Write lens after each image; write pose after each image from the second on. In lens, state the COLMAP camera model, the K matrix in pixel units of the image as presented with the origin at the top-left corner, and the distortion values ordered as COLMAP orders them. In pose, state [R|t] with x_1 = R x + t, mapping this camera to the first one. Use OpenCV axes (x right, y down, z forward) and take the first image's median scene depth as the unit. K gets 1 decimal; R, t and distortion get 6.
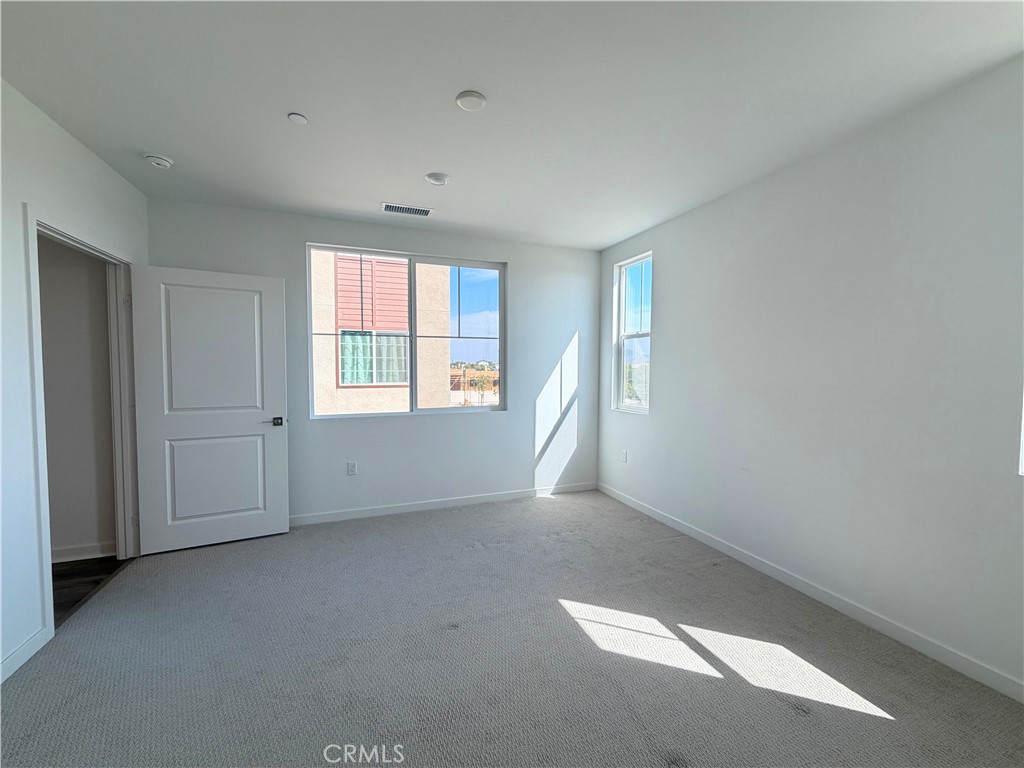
lens RADIAL K [[408.1, 0, 510.5], [0, 408.1, 384.6], [0, 0, 1]] dist [0.000727, -0.000196]
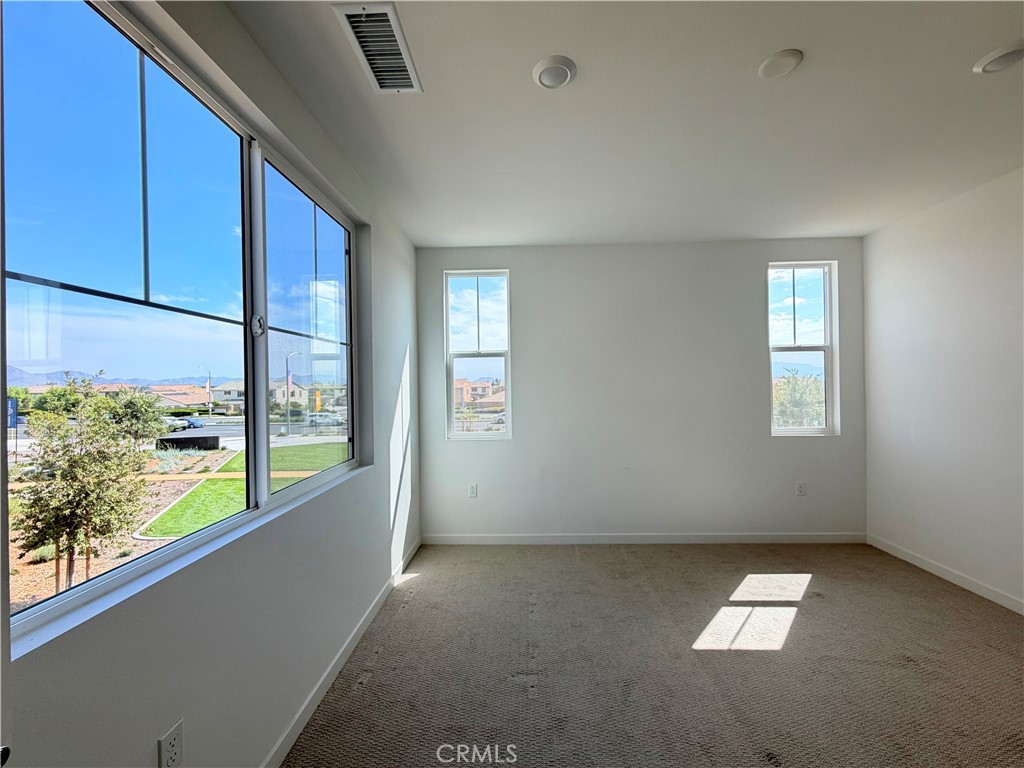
lens RADIAL K [[408.1, 0, 510.5], [0, 408.1, 384.6], [0, 0, 1]] dist [0.000727, -0.000196]
pose [[0.388614, -0.006826, 0.921375, -0.550694], [0.057813, 0.998183, -0.016989, -0.037278], [-0.919585, 0.059869, 0.388303, 0.632560]]
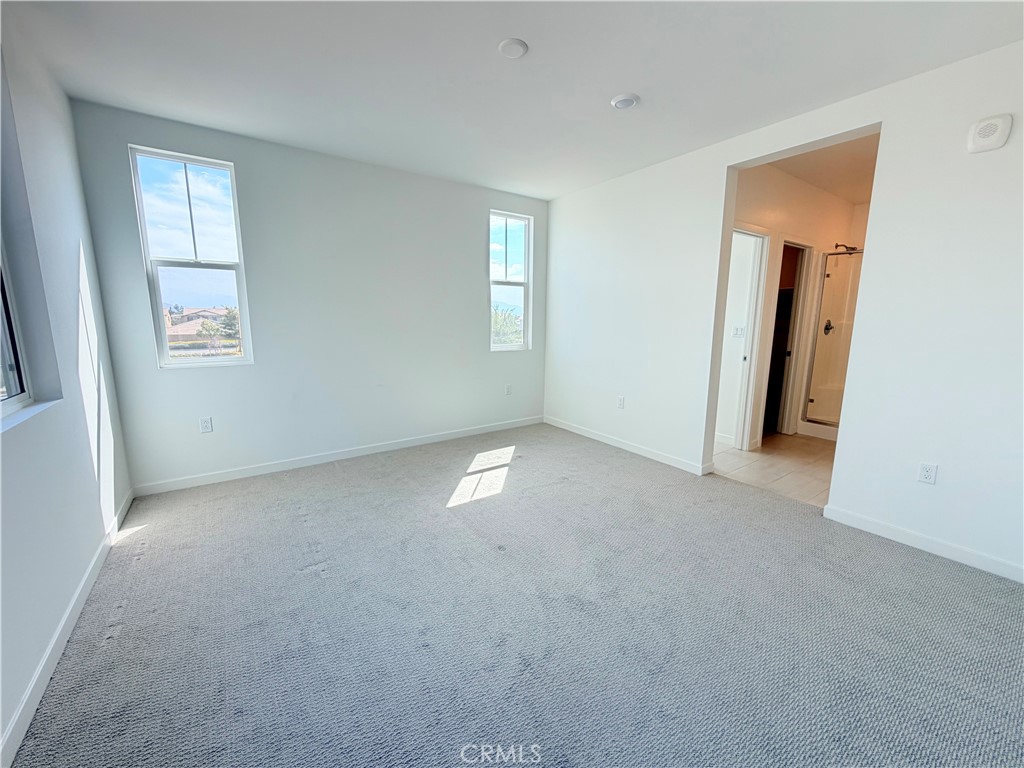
lens RADIAL K [[408.1, 0, 510.5], [0, 408.1, 384.6], [0, 0, 1]] dist [0.000727, -0.000196]
pose [[-0.243633, -0.164057, 0.955891, -0.641746], [0.037270, 0.983278, 0.178256, -0.016988], [-0.969151, 0.079055, -0.233444, 0.686257]]
